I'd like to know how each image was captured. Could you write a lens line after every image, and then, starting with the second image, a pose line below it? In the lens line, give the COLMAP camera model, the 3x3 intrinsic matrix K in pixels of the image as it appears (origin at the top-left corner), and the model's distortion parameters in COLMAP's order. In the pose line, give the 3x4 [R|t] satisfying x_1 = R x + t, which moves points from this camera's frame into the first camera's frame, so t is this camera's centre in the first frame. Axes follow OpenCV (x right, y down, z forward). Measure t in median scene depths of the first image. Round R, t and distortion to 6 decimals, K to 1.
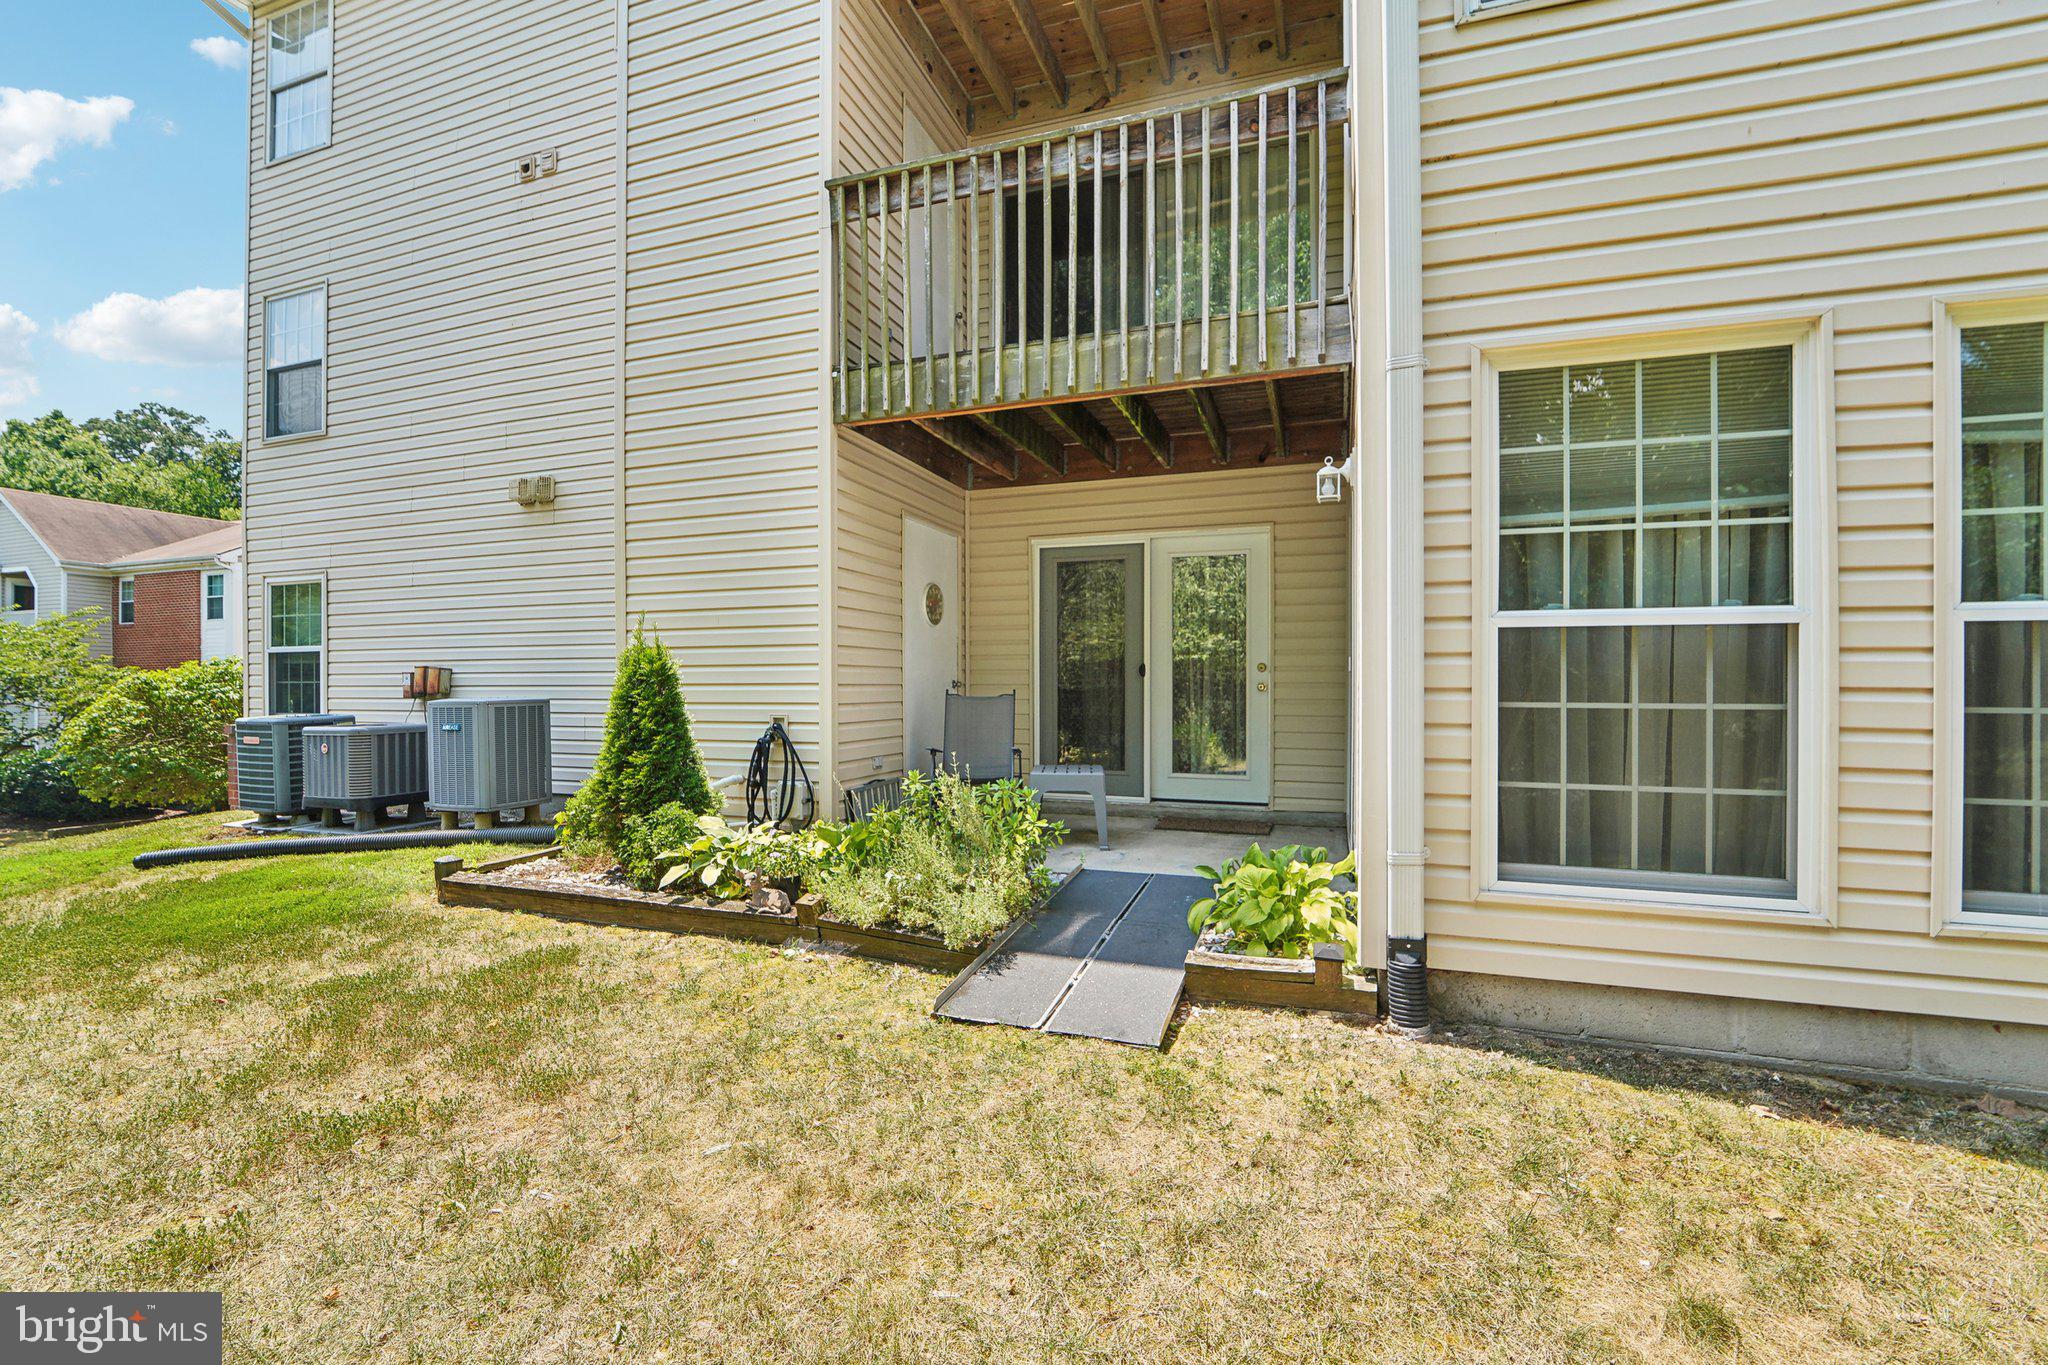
lens RADIAL K [[844.7, 0, 1032.3], [0, 844.7, 693.3], [0, 0, 1]] dist [-0.017546, -0.001230]
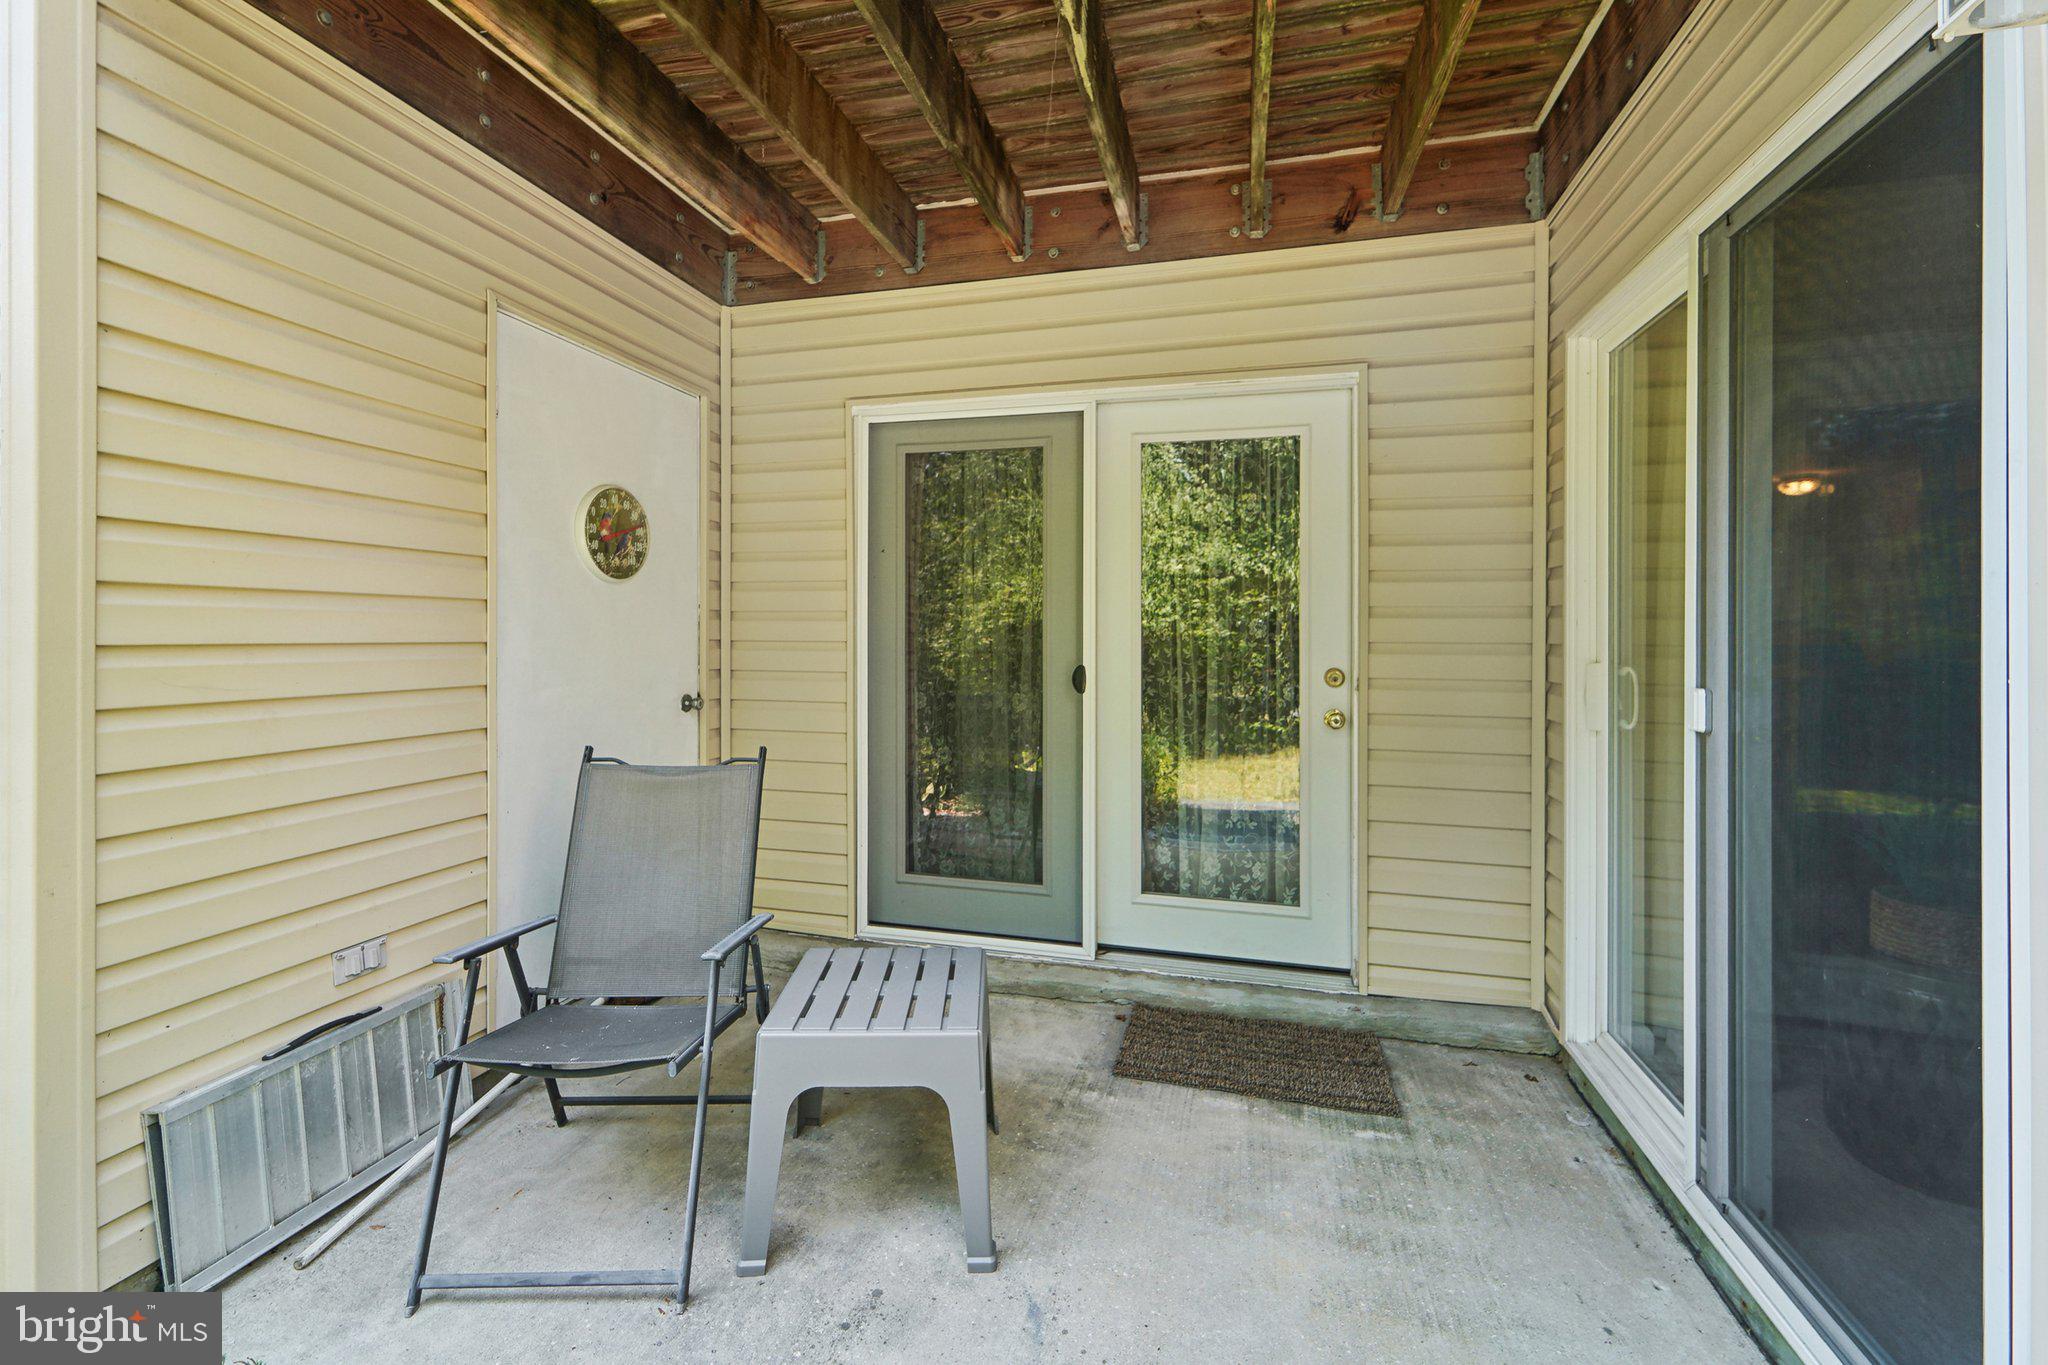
lens RADIAL K [[844.7, 0, 1017.0], [0, 844.7, 636.0], [0, 0, 1]] dist [-0.017546, -0.001230]
pose [[0.997010, 0.004024, 0.077169, 0.059125], [-0.003097, 0.999922, -0.012122, -0.045595], [-0.077211, 0.011847, 0.996944, 0.532123]]
